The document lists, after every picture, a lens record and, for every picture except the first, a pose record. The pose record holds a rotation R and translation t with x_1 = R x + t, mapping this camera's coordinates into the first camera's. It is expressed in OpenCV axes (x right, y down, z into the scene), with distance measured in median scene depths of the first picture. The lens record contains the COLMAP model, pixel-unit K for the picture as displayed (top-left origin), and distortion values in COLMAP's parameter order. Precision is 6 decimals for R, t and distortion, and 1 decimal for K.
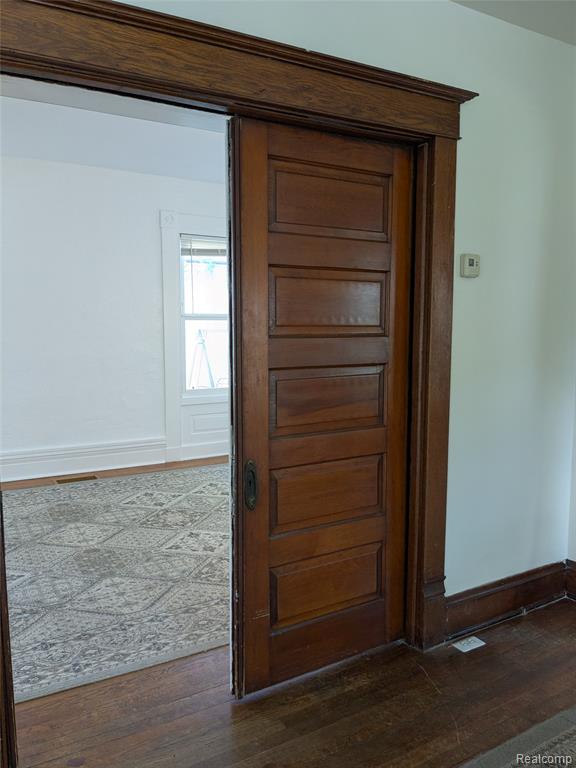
lens RADIAL K [[620.5, 0, 288.8], [0, 620.5, 385.8], [0, 0, 1]] dist [0.006729, 0.001483]
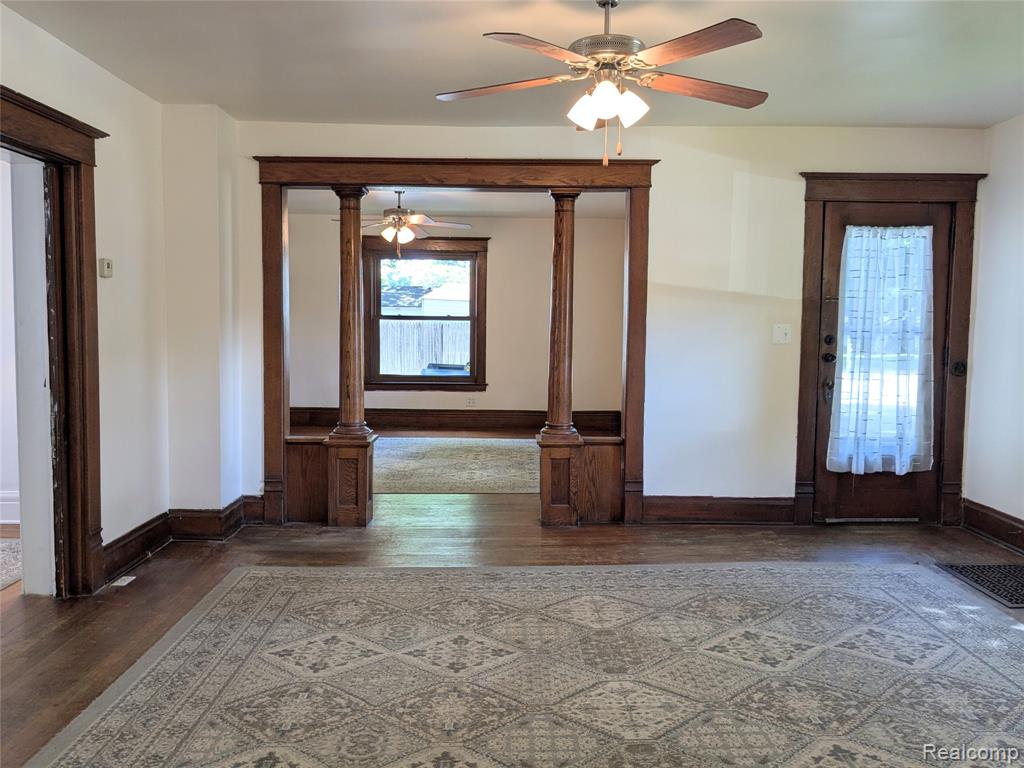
lens RADIAL K [[827.3, 0, 513.0], [0, 827.3, 381.2], [0, 0, 1]] dist [0.006729, 0.001483]
pose [[0.506077, -0.056272, 0.860651, -0.729134], [0.080836, 0.996572, 0.017626, 0.066428], [-0.858692, 0.060651, 0.508891, -0.515303]]
